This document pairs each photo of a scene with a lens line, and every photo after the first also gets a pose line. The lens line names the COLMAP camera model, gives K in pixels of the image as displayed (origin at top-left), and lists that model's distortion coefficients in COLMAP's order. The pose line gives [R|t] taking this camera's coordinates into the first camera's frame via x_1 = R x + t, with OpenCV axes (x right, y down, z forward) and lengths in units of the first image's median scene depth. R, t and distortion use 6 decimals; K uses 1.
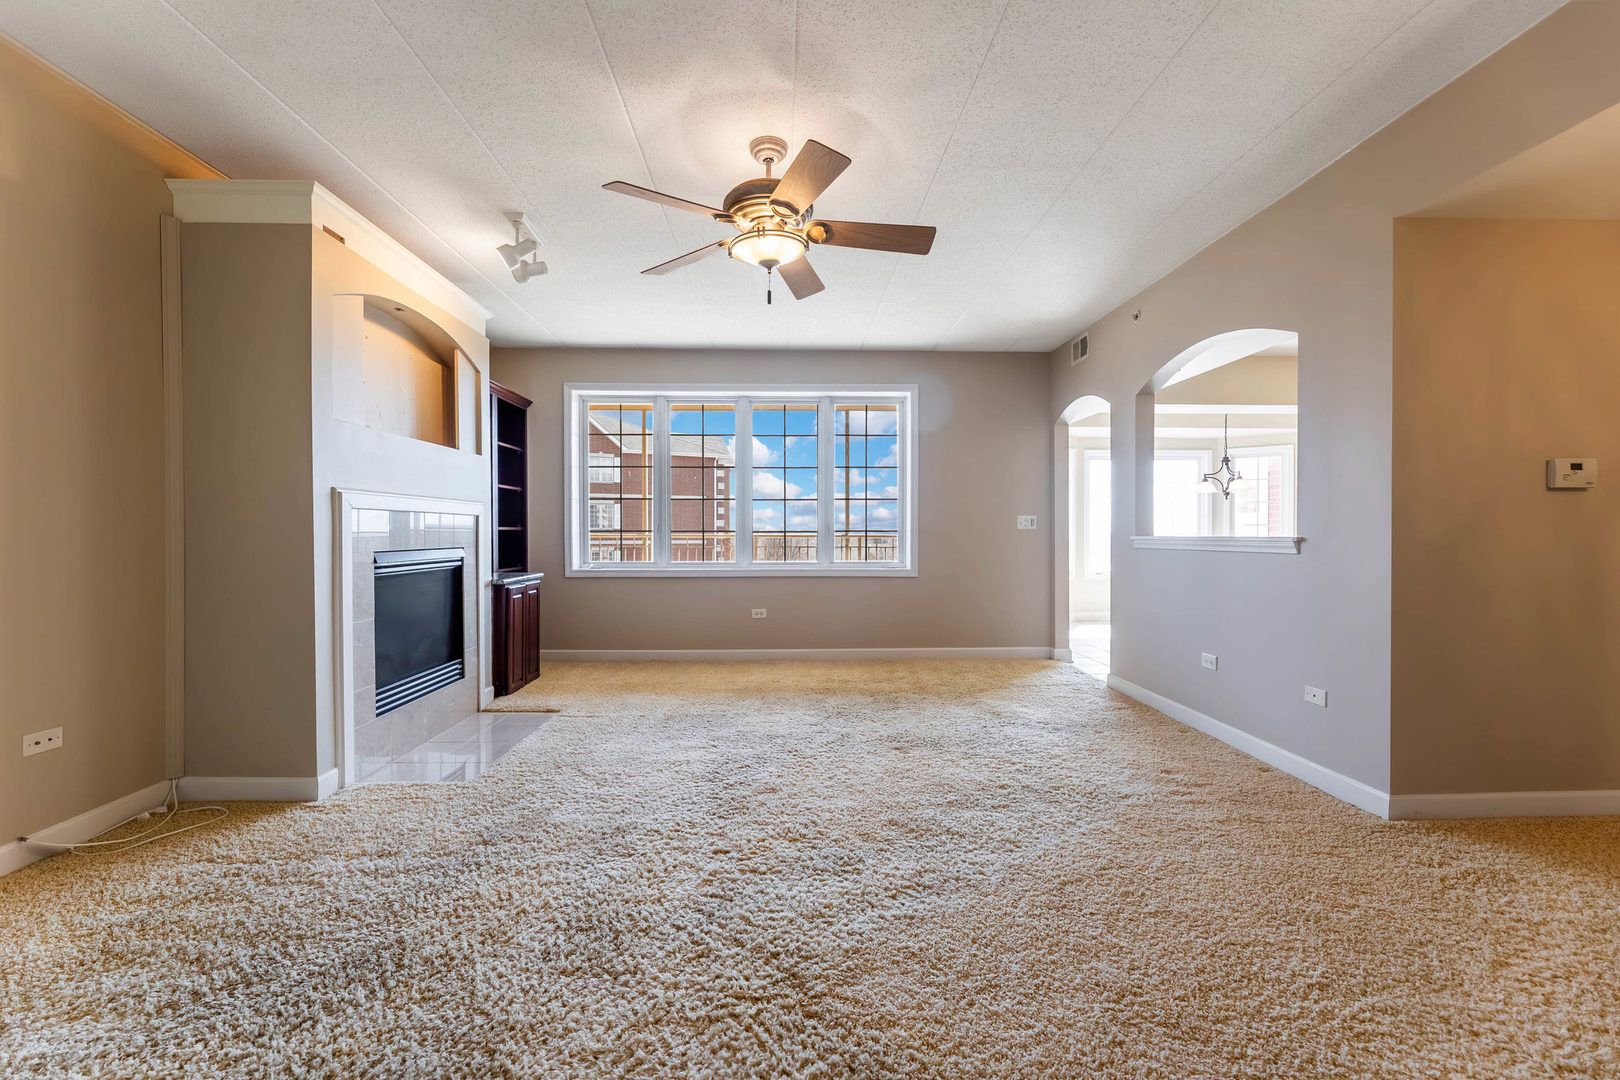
lens RADIAL K [[666.2, 0, 797.7], [0, 666.2, 541.4], [0, 0, 1]] dist [-0.002691, 0.000136]
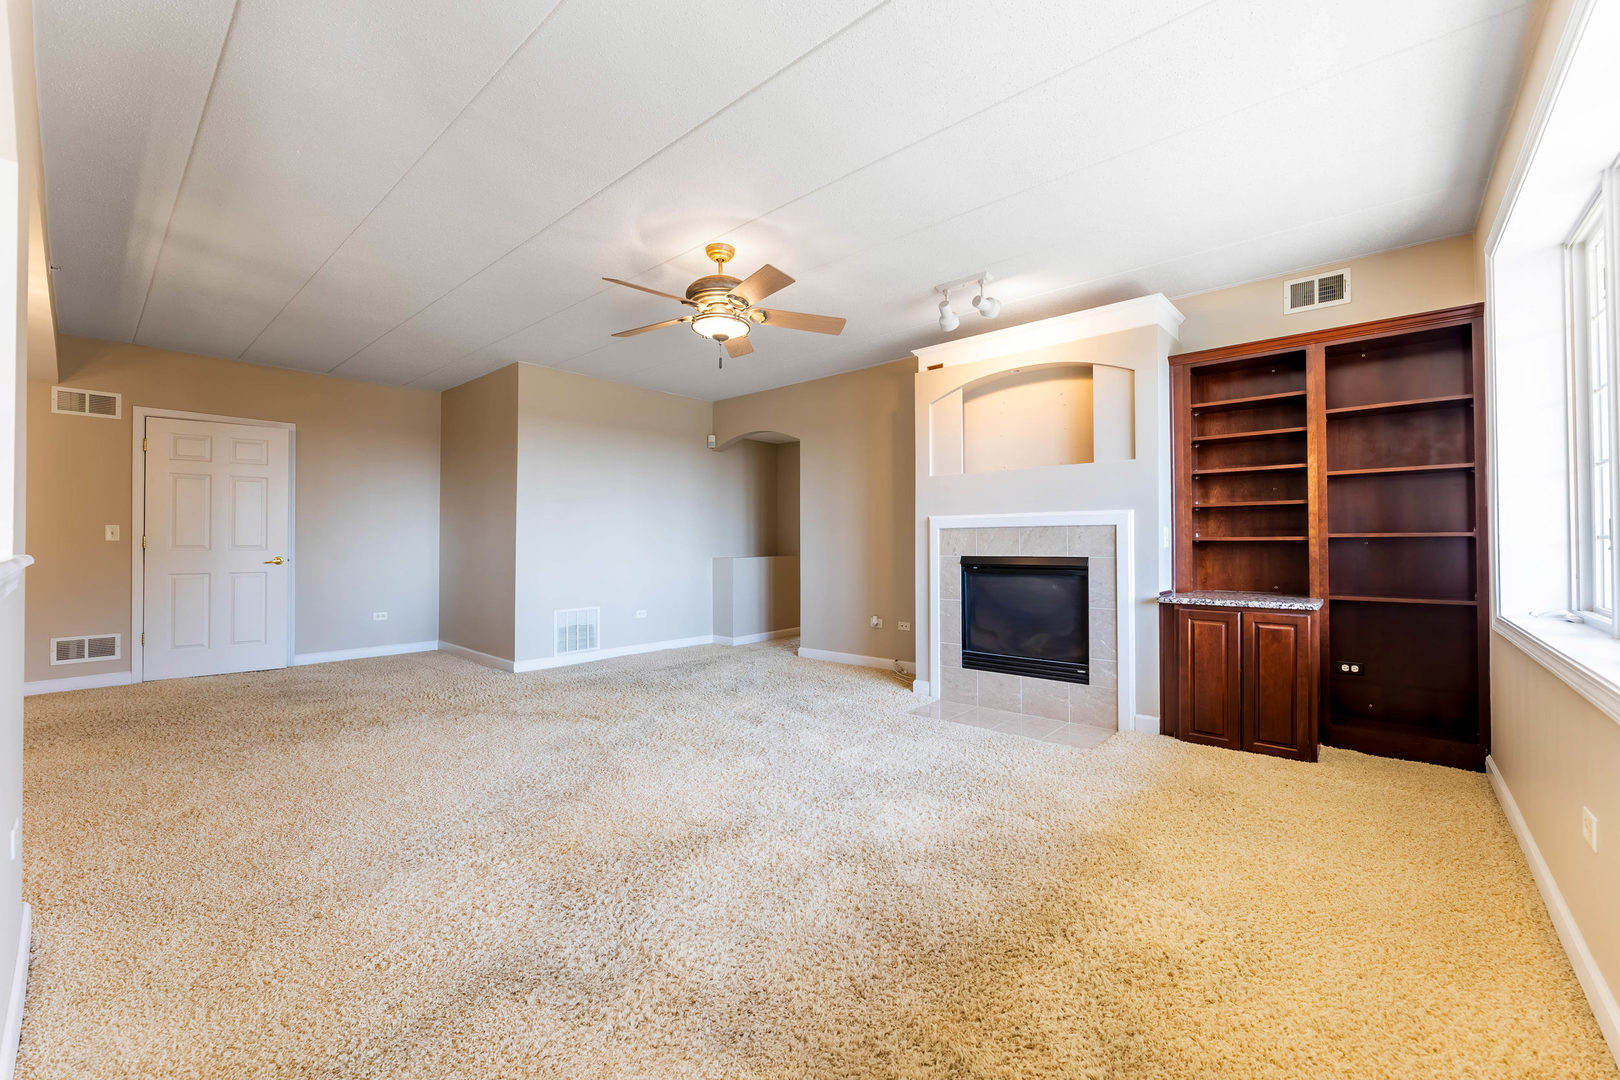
lens RADIAL K [[649.7, 0, 803.5], [0, 649.7, 539.0], [0, 0, 1]] dist [-0.001853, 0.000337]
pose [[-0.680662, -0.004075, -0.732586, 0.708124], [-0.005769, 0.999983, -0.000202, -0.021315], [0.732575, 0.004089, -0.680674, 1.809806]]
